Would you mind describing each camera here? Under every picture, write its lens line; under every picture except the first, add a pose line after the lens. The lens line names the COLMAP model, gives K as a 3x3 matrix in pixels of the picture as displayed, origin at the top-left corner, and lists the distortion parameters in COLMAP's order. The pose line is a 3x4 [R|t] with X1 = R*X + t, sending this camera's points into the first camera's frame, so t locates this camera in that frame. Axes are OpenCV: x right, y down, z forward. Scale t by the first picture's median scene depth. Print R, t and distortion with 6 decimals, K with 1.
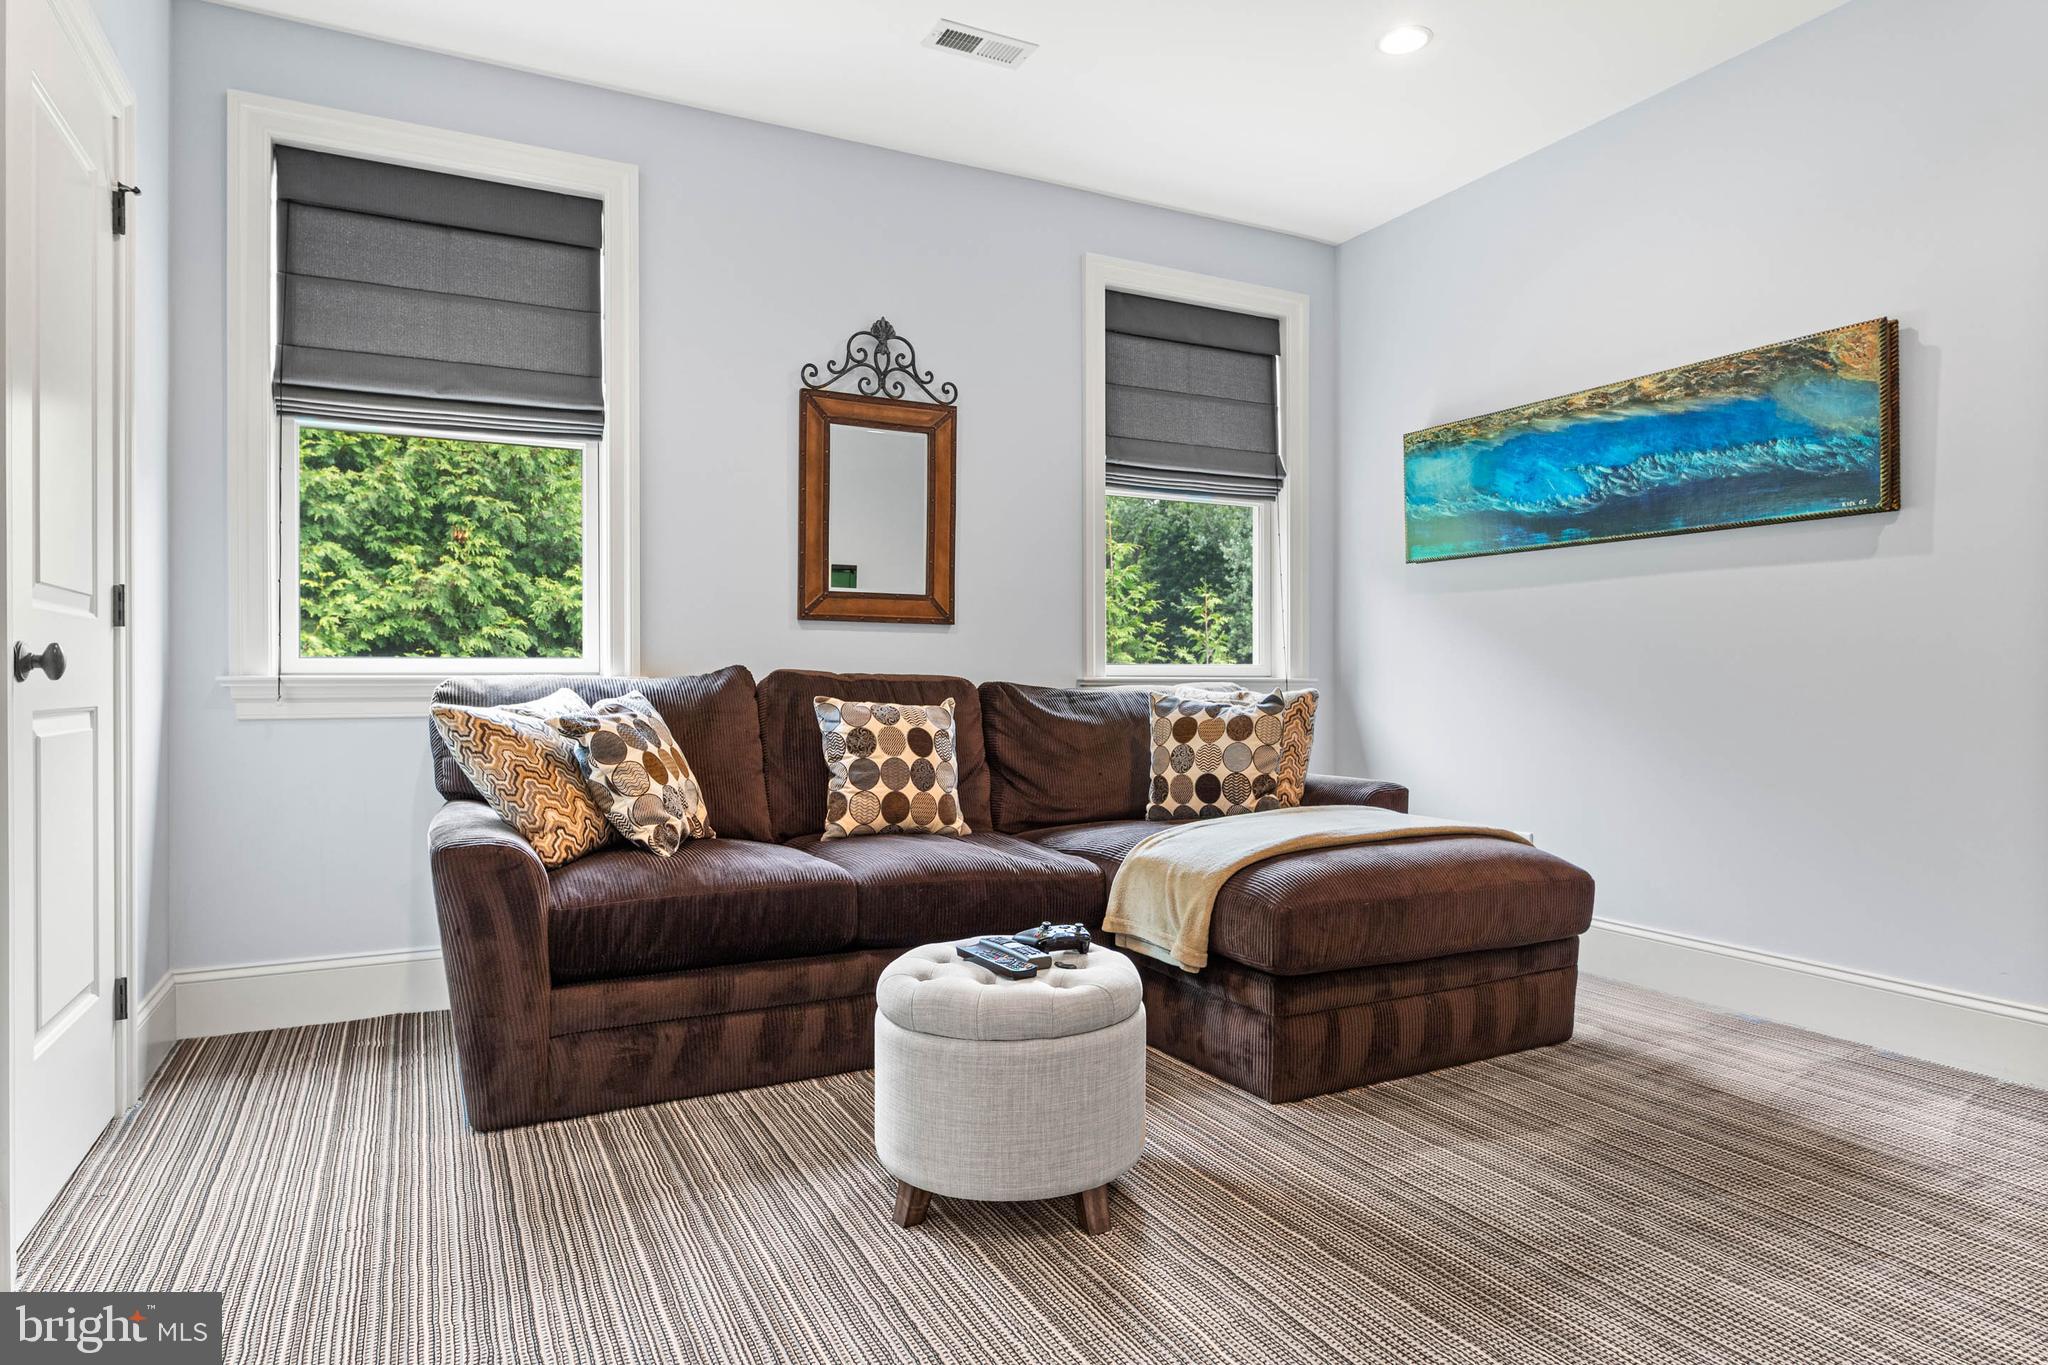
lens RADIAL K [[1177.4, 0, 1024.2], [0, 1177.4, 673.2], [0, 0, 1]] dist [-0.004205, -0.000117]
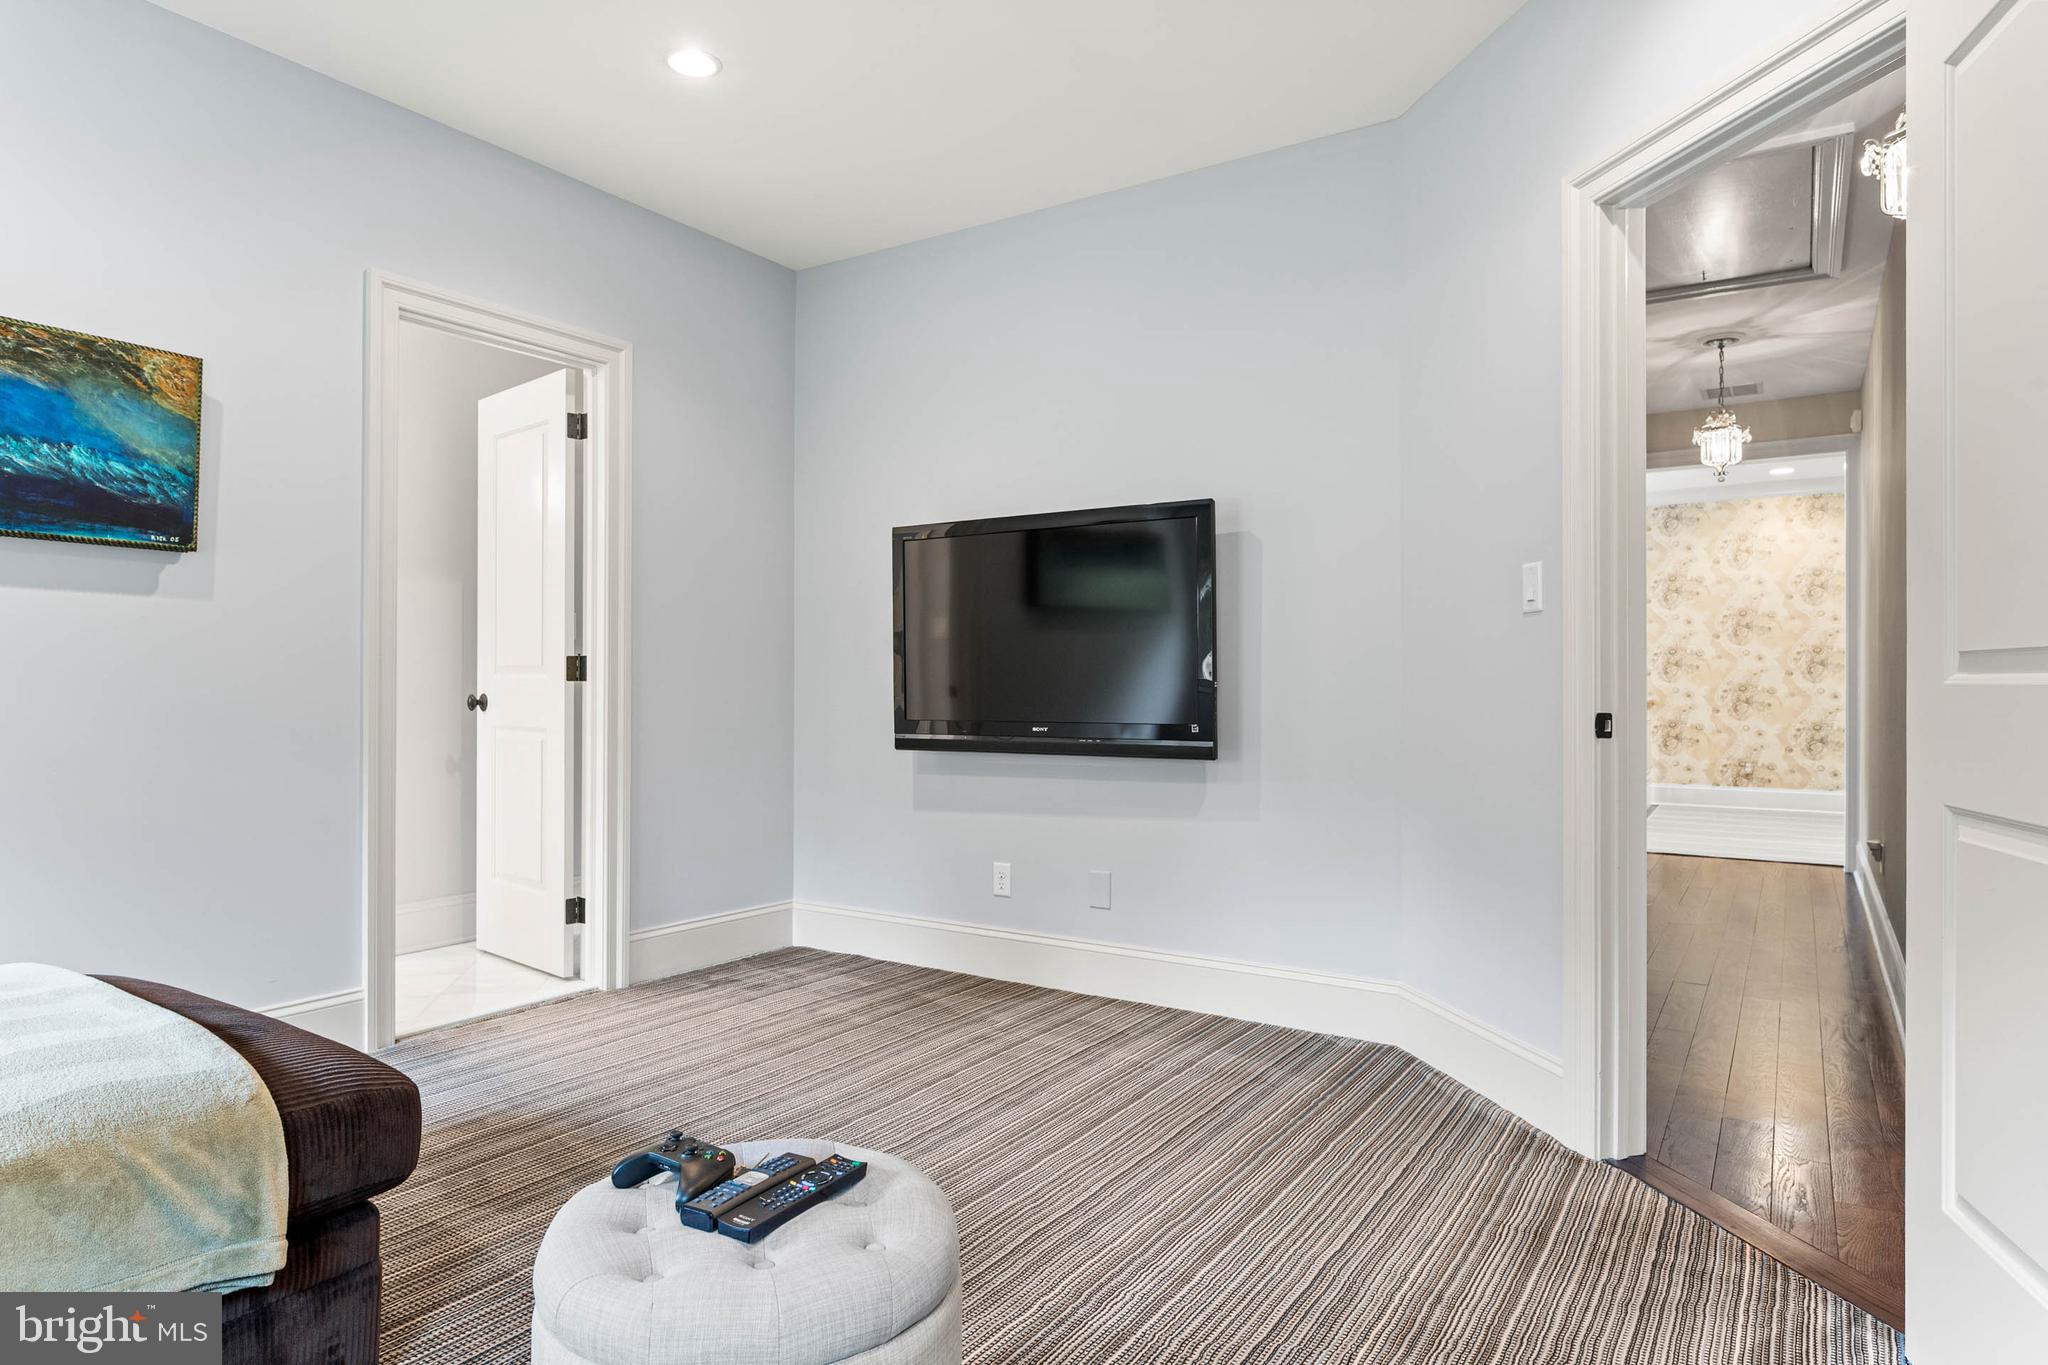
lens RADIAL K [[1177.4, 0, 1021.0], [0, 1177.4, 677.8], [0, 0, 1]] dist [-0.004205, -0.000117]
pose [[-0.492702, 0.009500, 0.870146, -0.440519], [-0.003886, 0.999906, -0.013116, -0.020968], [-0.870189, -0.009844, -0.492619, 0.821772]]
